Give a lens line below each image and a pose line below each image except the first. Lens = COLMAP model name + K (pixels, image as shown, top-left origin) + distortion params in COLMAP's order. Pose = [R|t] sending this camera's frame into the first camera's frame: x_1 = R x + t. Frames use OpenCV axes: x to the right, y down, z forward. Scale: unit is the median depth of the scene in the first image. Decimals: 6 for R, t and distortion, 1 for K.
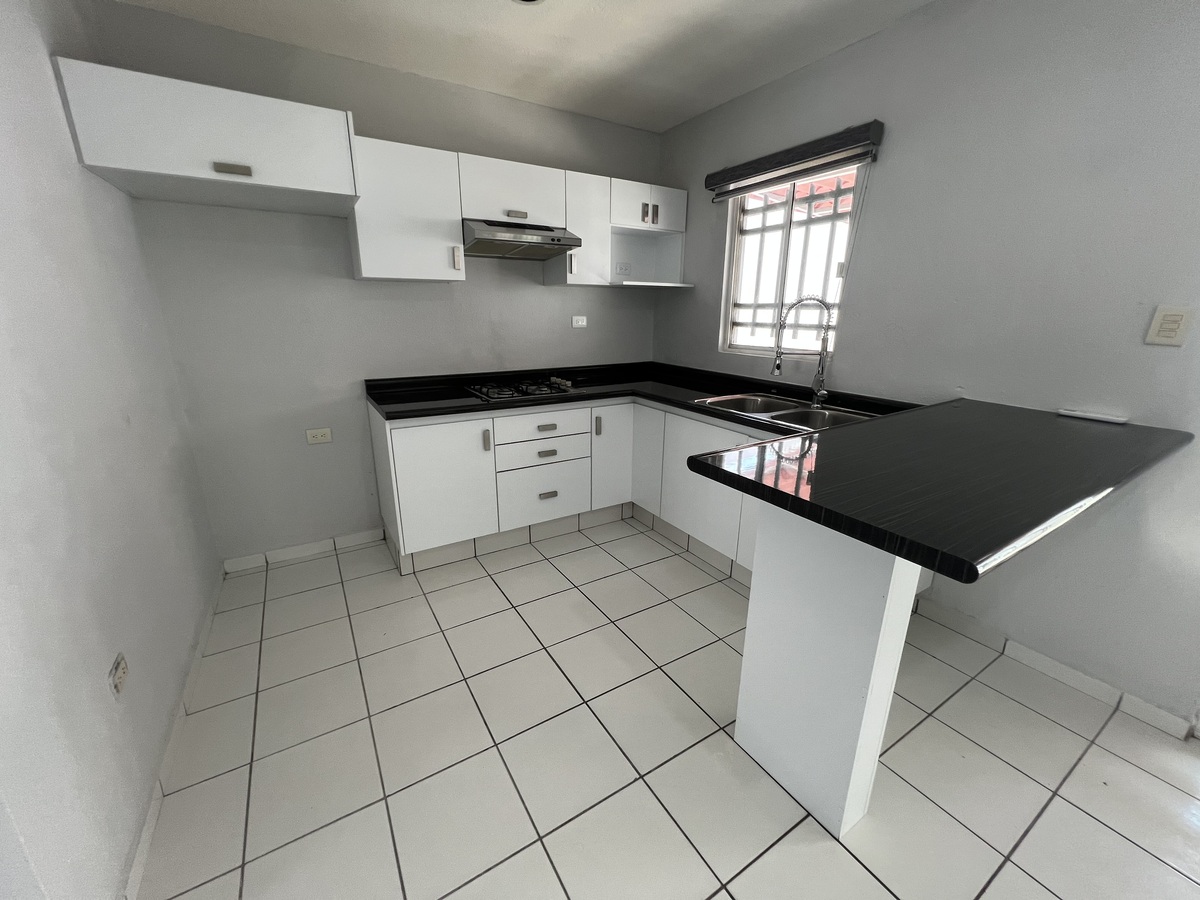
lens RADIAL K [[481.6, 0, 602.6], [0, 481.6, 449.6], [0, 0, 1]] dist [-0.003596, 0.001340]
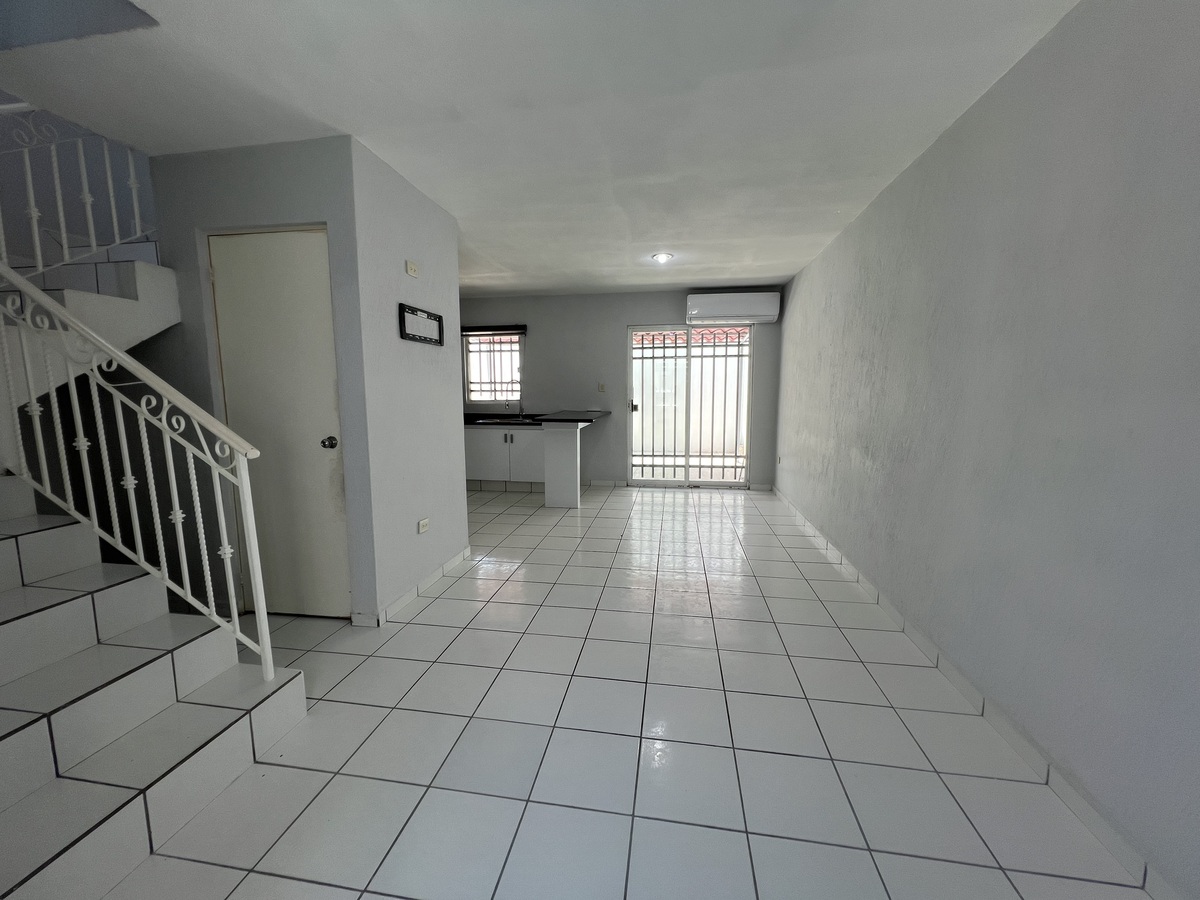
lens RADIAL K [[481.6, 0, 600.4], [0, 481.6, 447.4], [0, 0, 1]] dist [-0.003596, 0.001340]
pose [[0.648505, -0.114046, 0.752618, -1.151649], [0.221779, 0.974127, -0.043487, 0.243497], [-0.728186, 0.195117, 0.657019, -0.922626]]
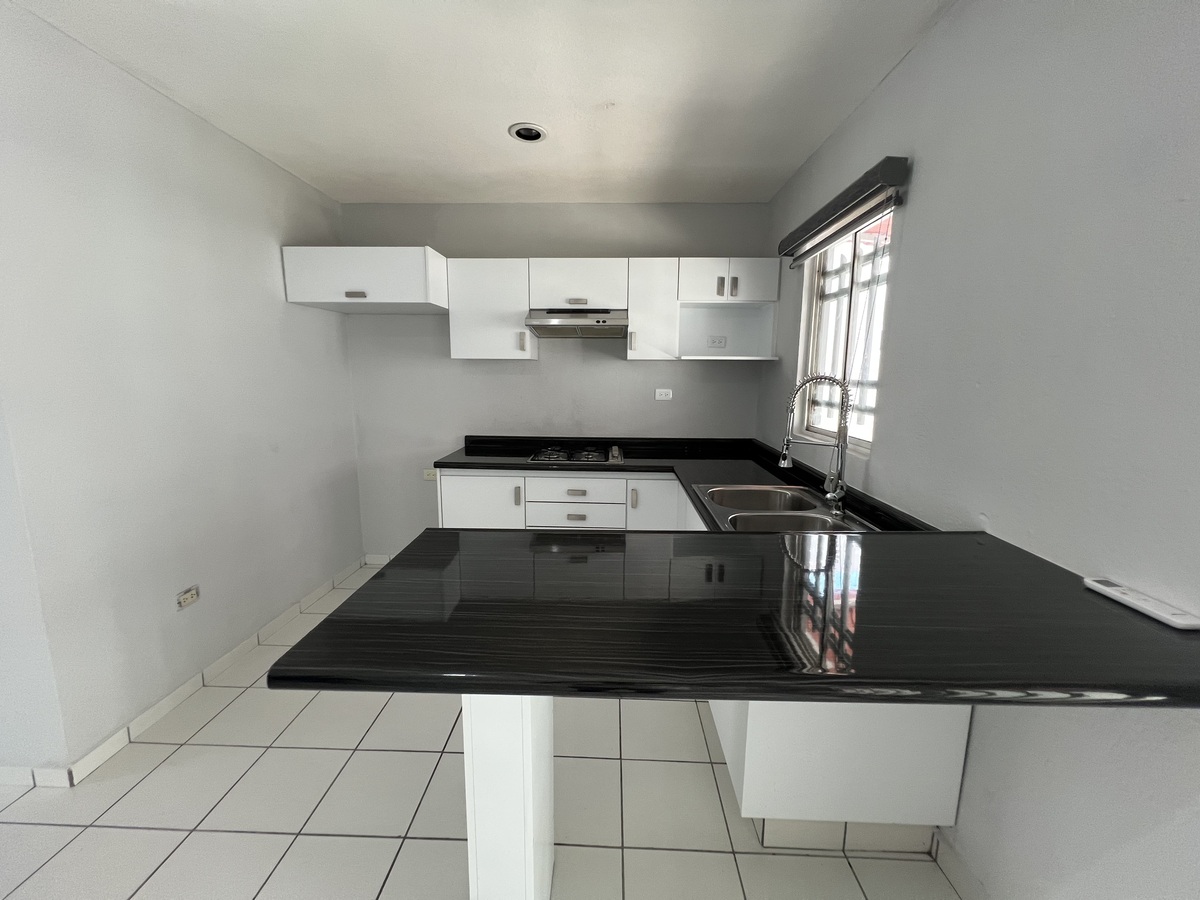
lens RADIAL K [[481.6, 0, 596.9], [0, 481.6, 448.9], [0, 0, 1]] dist [-0.003596, 0.001340]
pose [[0.831697, 0.087946, -0.548221, 0.480893], [-0.159059, 0.983732, -0.083495, -0.057913], [0.531960, 0.156642, 0.832155, 0.129773]]
